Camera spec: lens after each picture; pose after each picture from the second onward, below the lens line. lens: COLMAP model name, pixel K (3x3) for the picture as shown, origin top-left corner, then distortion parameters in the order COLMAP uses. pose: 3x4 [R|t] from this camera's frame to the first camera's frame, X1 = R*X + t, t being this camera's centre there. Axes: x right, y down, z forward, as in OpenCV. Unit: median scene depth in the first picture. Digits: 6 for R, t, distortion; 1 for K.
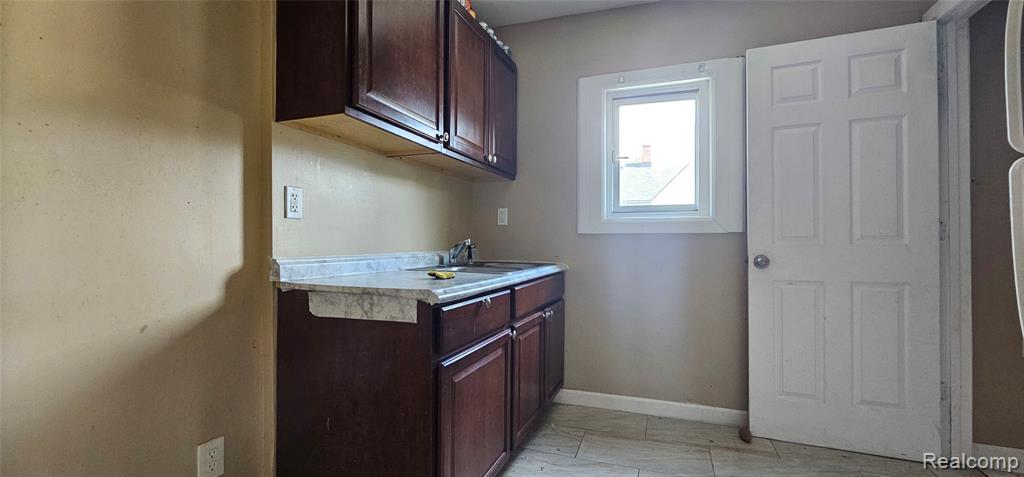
lens RADIAL K [[418.5, 0, 504.4], [0, 418.5, 243.9], [0, 0, 1]] dist [0.000145, 0.000497]
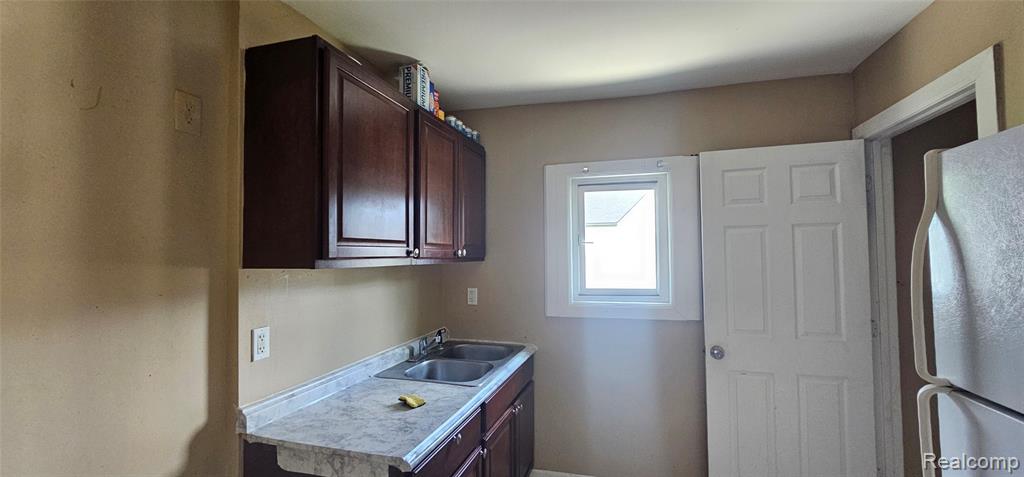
lens RADIAL K [[418.5, 0, 505.5], [0, 418.5, 235.0], [0, 0, 1]] dist [0.000145, 0.000497]
pose [[0.997174, -0.007224, 0.074784, 0.000783], [0.008946, 0.999702, -0.022727, -0.250540], [-0.074598, 0.023332, 0.996941, -0.027078]]
